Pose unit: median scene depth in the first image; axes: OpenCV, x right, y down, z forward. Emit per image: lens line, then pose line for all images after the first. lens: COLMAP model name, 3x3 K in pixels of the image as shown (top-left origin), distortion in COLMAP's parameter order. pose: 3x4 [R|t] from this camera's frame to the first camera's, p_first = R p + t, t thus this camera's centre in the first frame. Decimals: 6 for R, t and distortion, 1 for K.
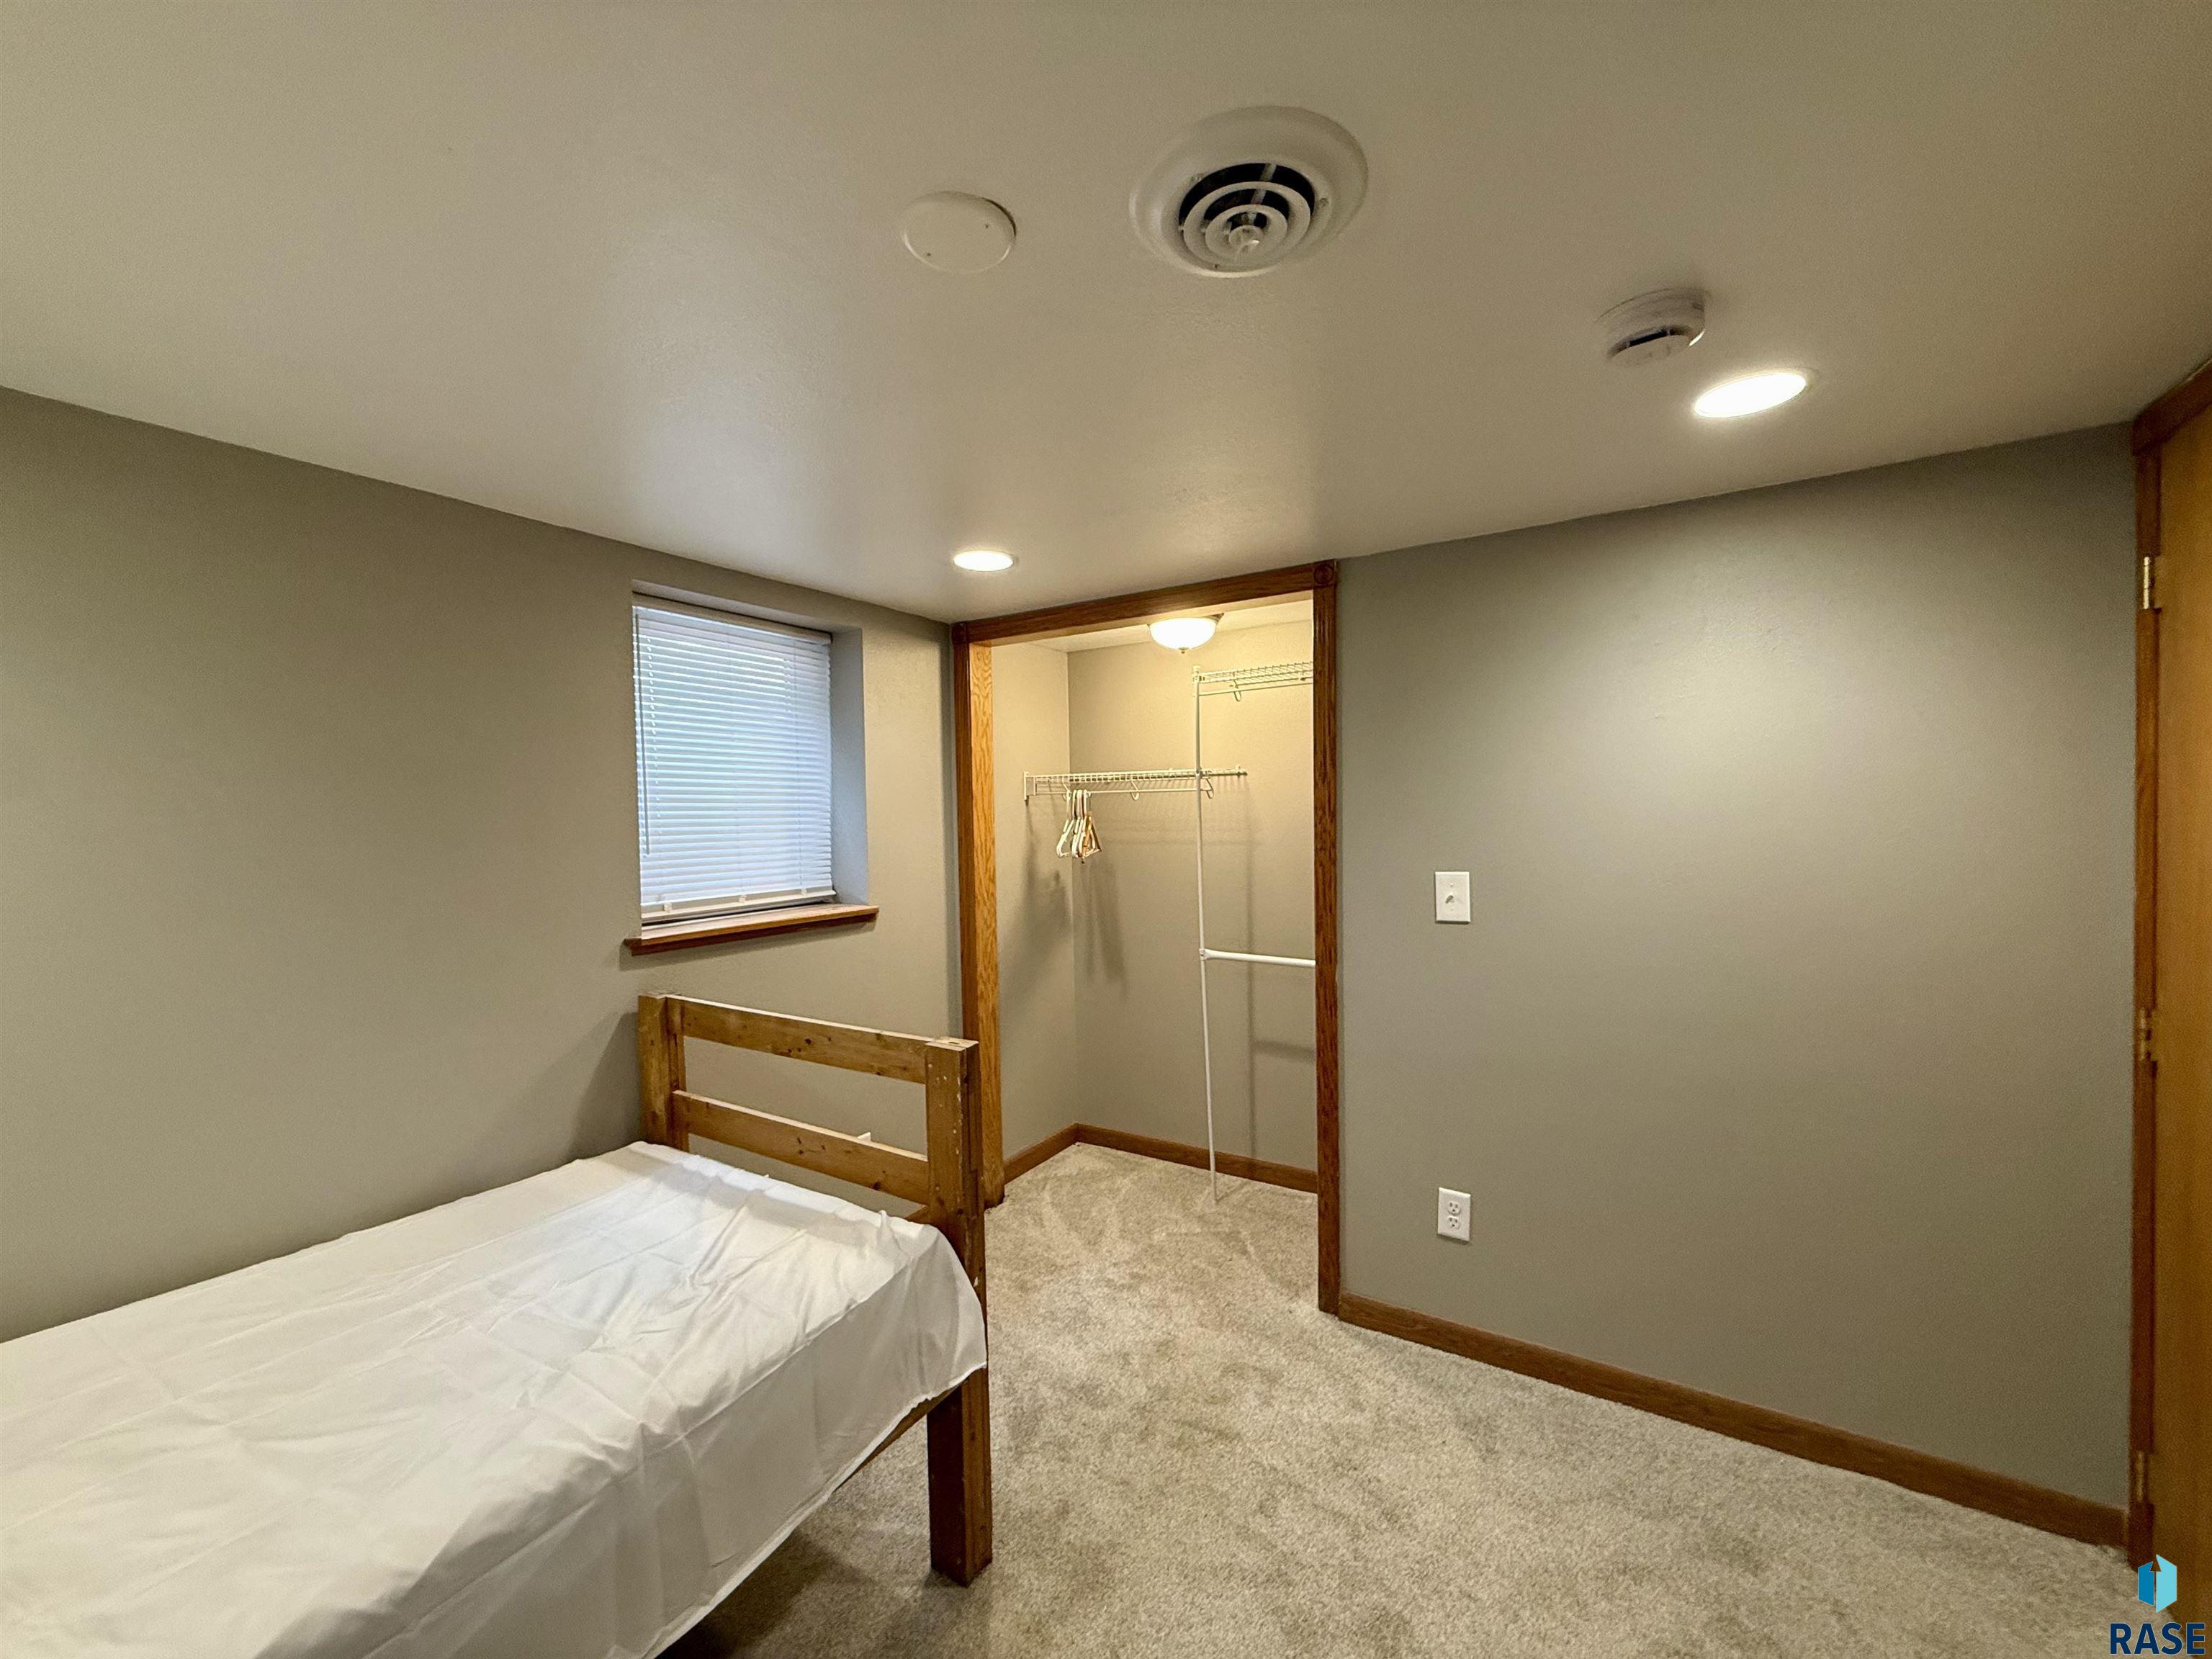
lens RADIAL K [[879.8, 0, 1104.6], [0, 879.8, 824.0], [0, 0, 1]] dist [-0.000697, 0.000280]
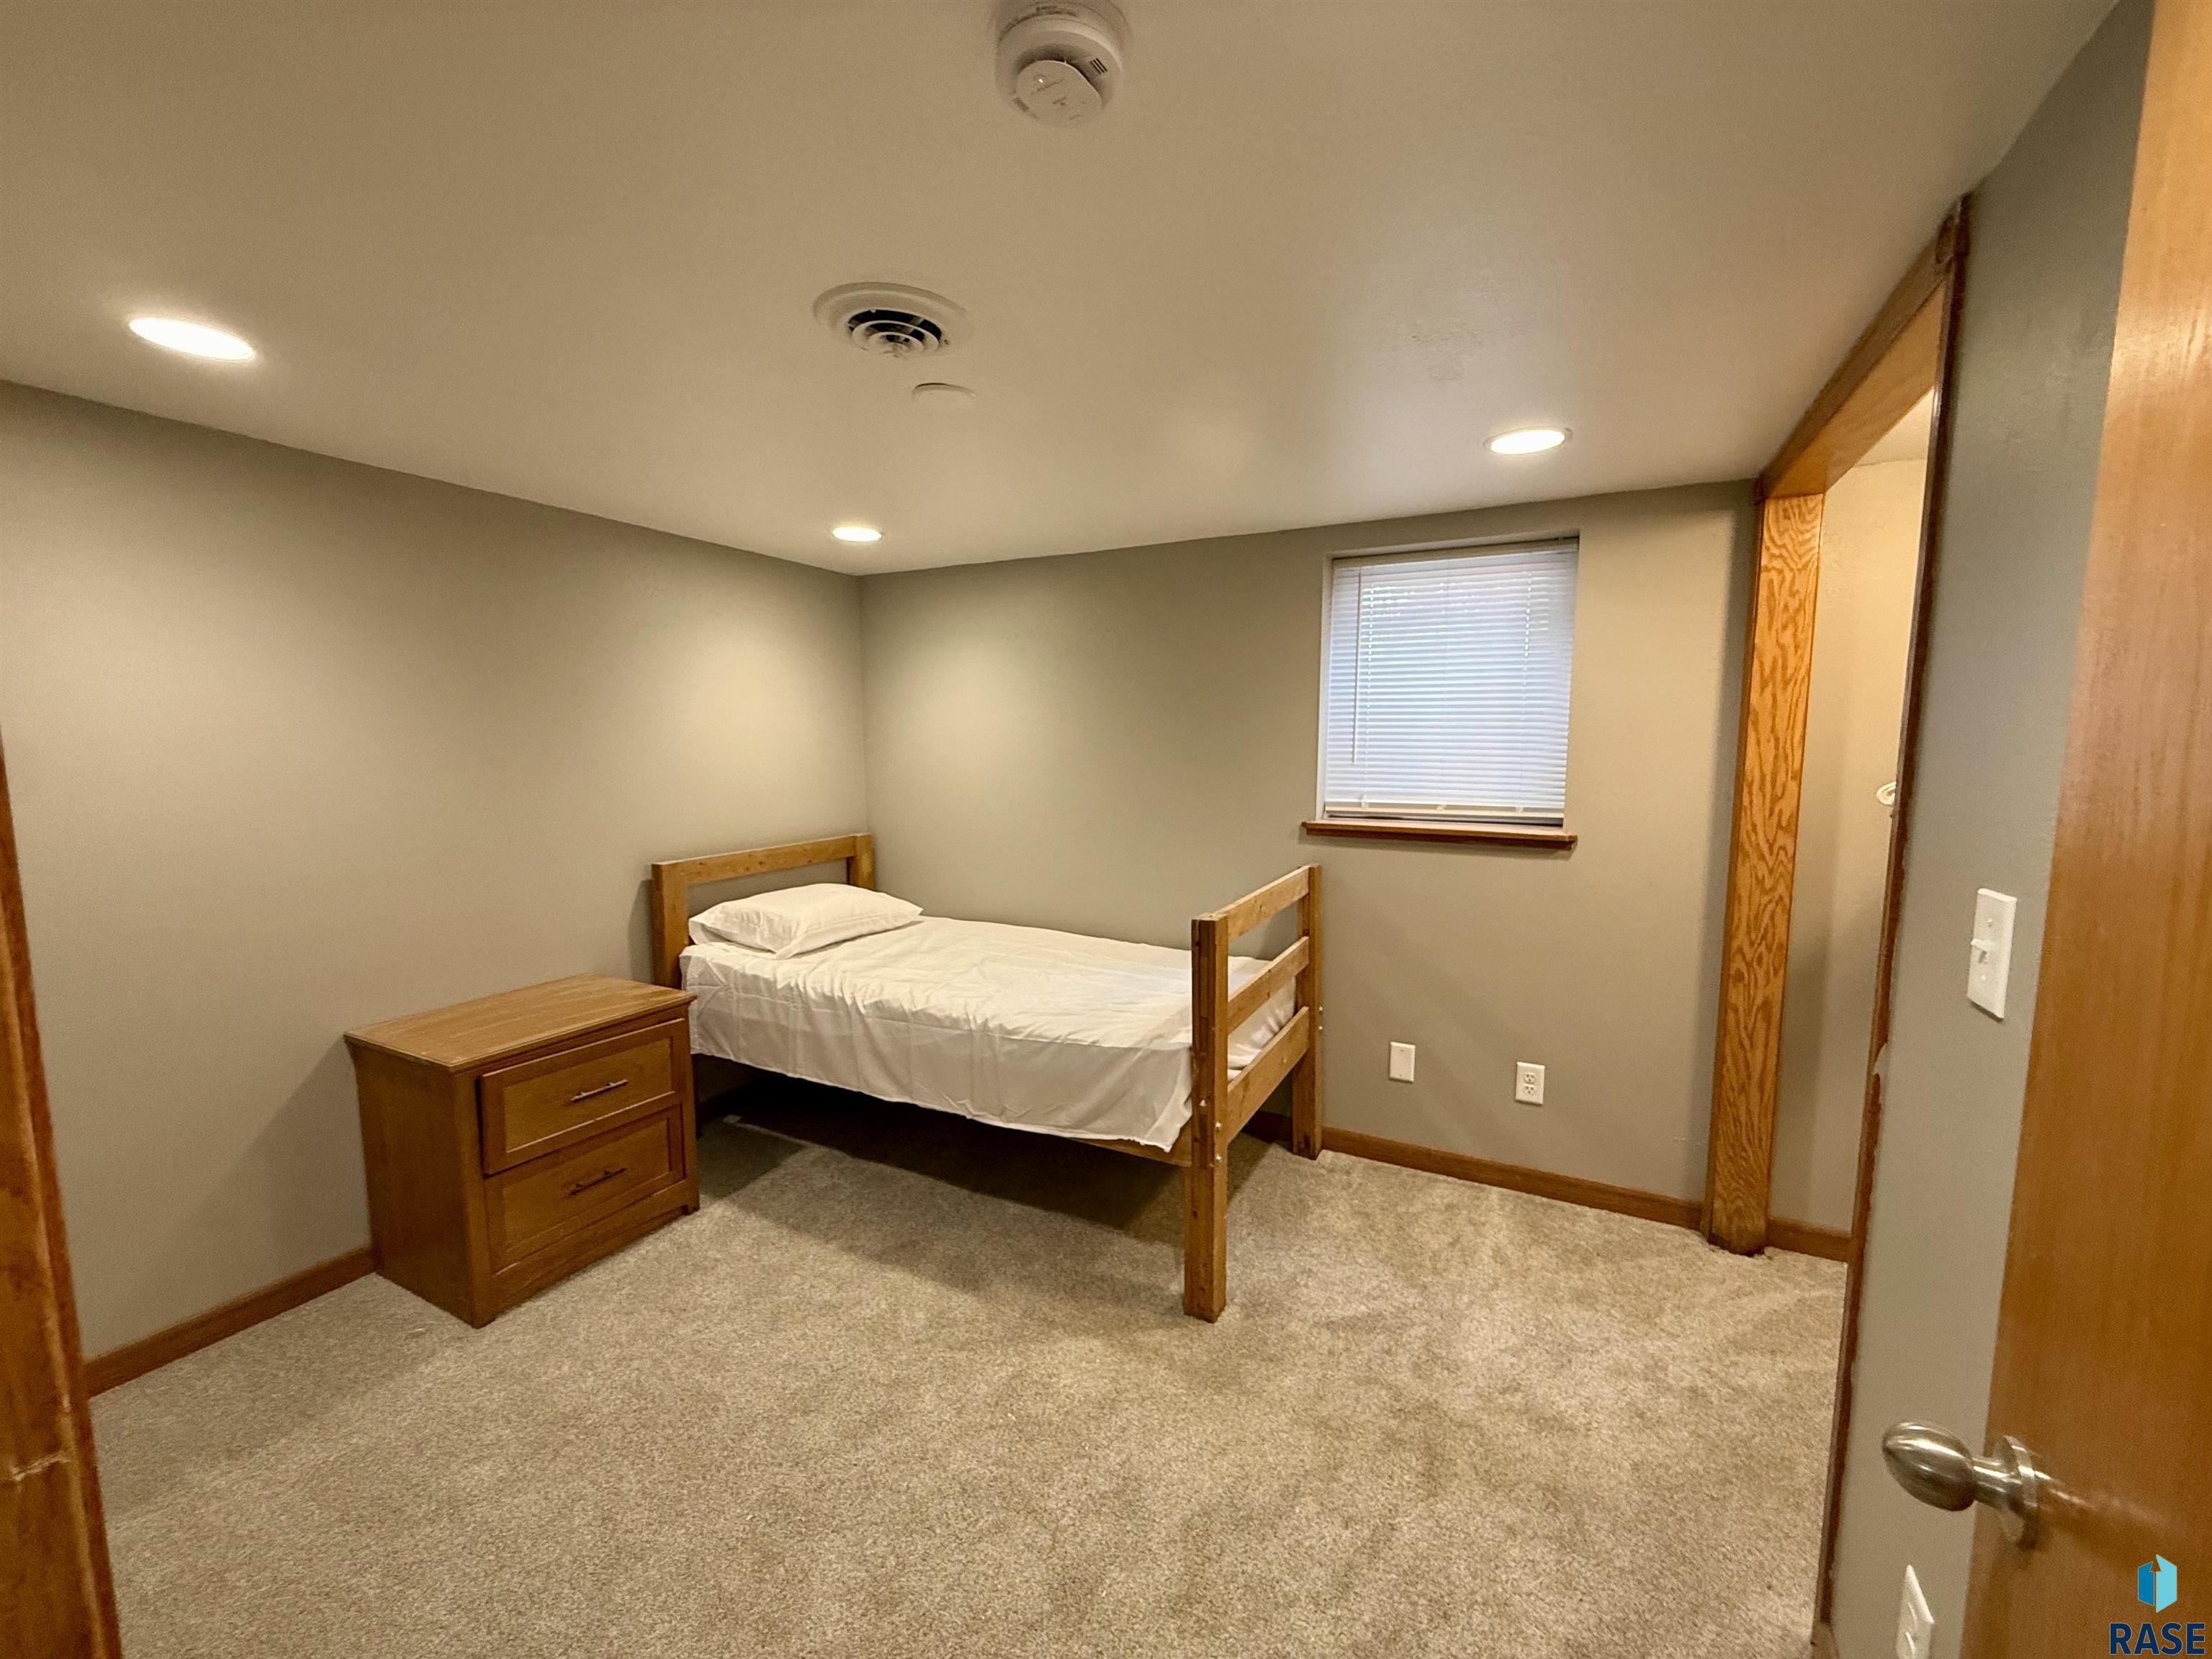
lens RADIAL K [[879.8, 0, 1093.7], [0, 879.8, 825.6], [0, 0, 1]] dist [-0.000697, 0.000280]
pose [[0.073056, 0.117812, -0.990345, 0.727120], [-0.017419, 0.992998, 0.116842, -0.017251], [0.997176, 0.008714, 0.074597, 0.511878]]
